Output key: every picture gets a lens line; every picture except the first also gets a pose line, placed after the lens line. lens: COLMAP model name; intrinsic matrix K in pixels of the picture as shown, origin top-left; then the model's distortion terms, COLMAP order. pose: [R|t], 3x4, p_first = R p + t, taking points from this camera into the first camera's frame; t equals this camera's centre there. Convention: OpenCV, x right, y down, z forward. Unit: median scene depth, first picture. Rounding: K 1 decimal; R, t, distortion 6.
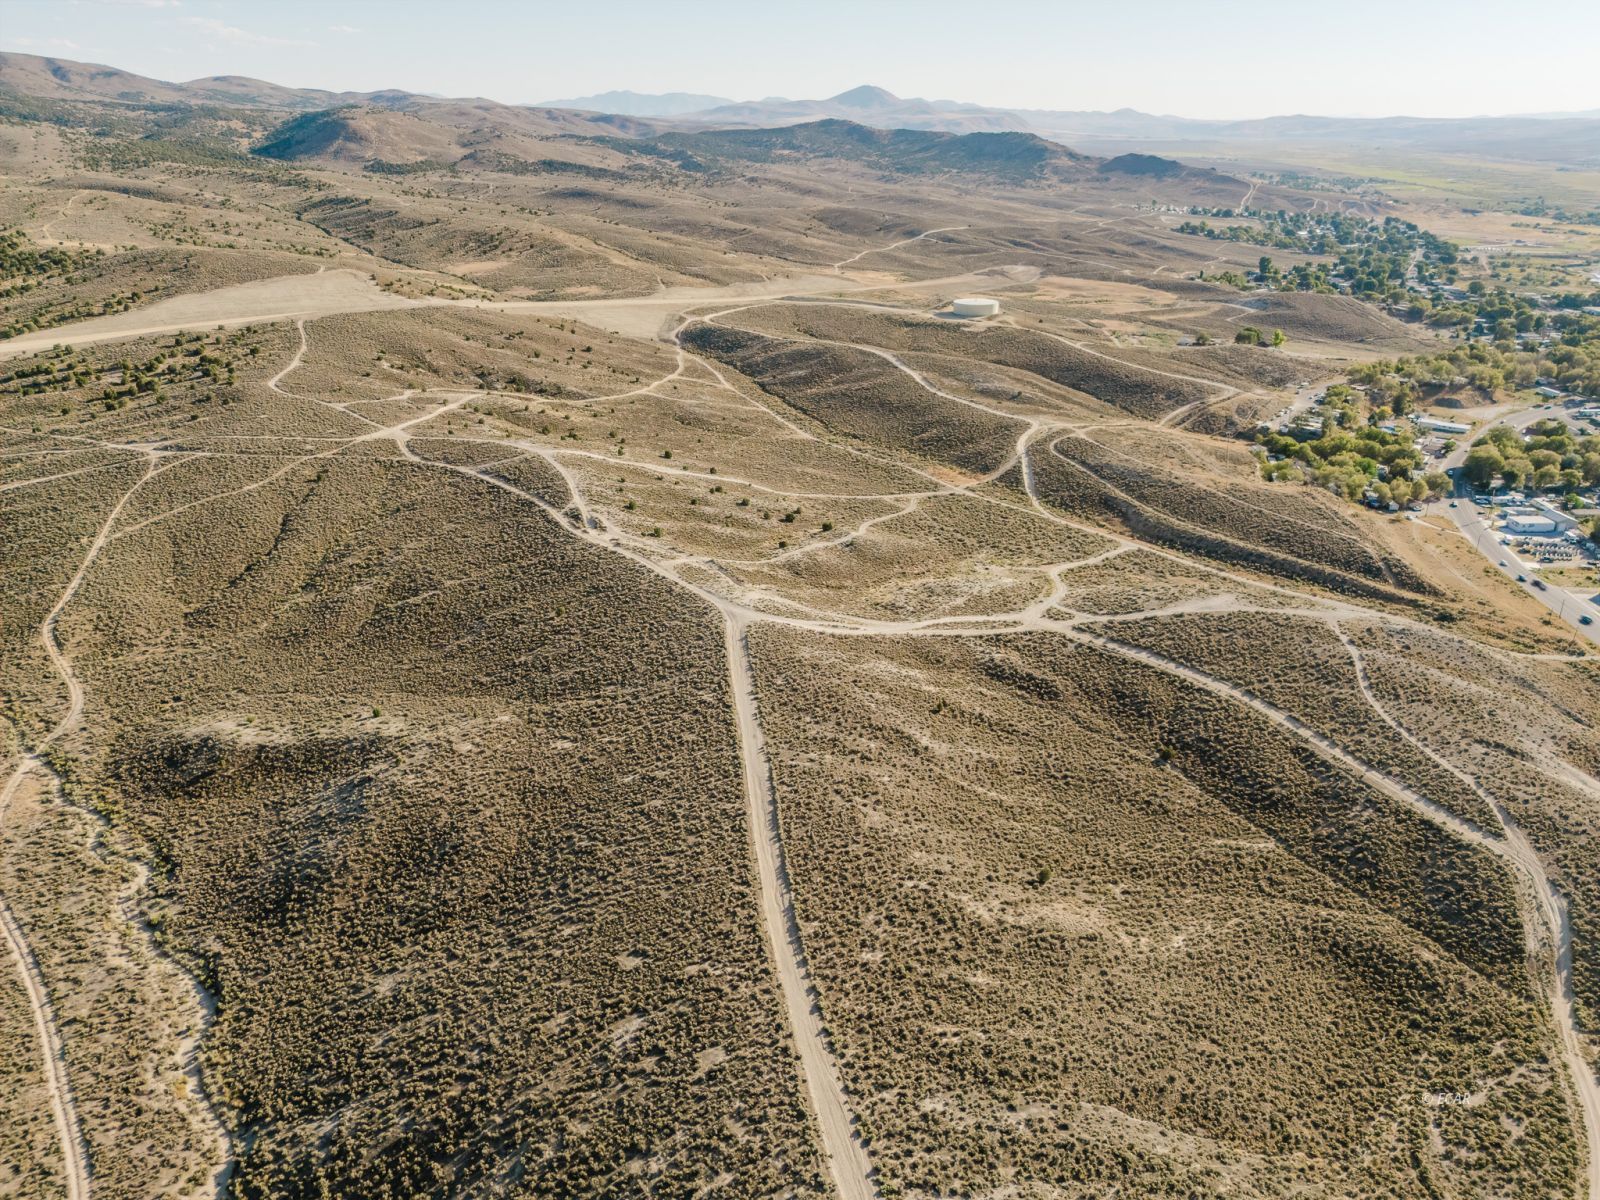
lens RADIAL K [[1170.2, 0, 793.8], [0, 1170.2, 598.9], [0, 0, 1]] dist [0.064379, -0.051347]
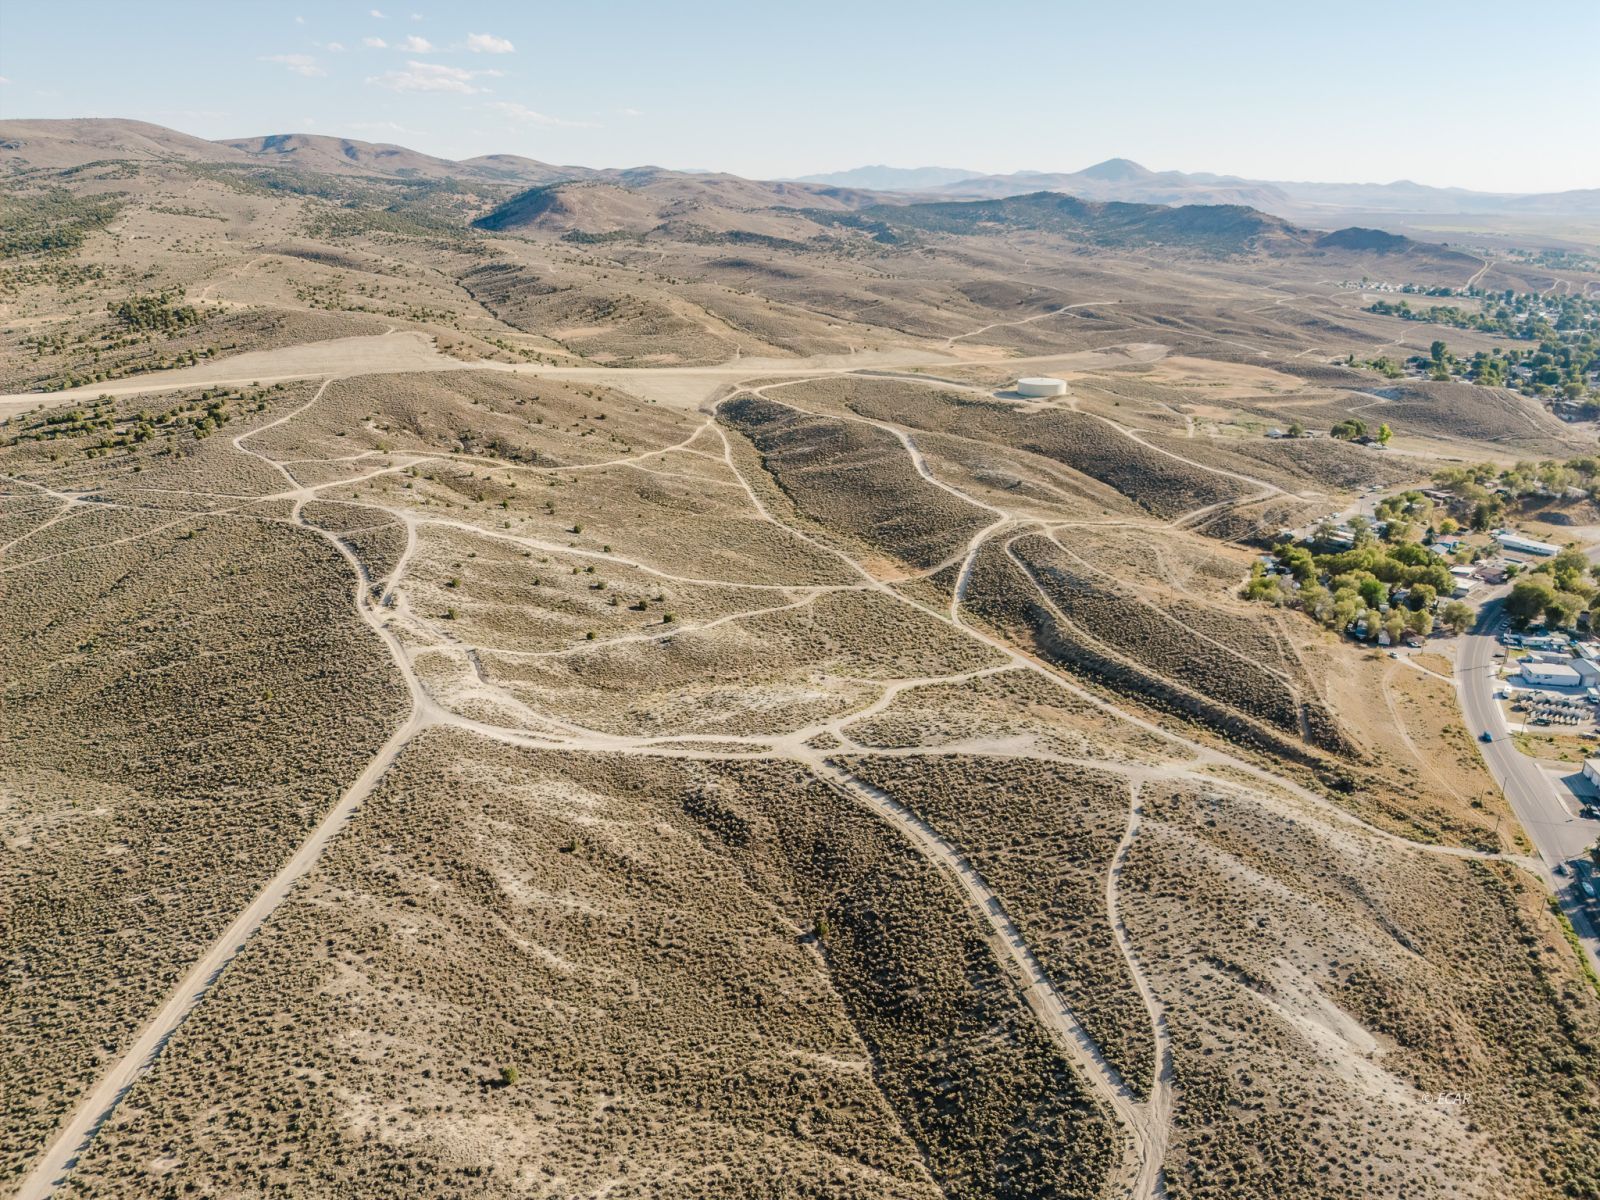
lens RADIAL K [[1170.2, 0, 800.4], [0, 1170.2, 601.9], [0, 0, 1]] dist [0.064379, -0.051347]
pose [[0.980069, 0.067558, -0.186817, 0.212001], [-0.077134, 0.996029, -0.044466, -0.029513], [0.183071, 0.057989, 0.981388, 0.078198]]
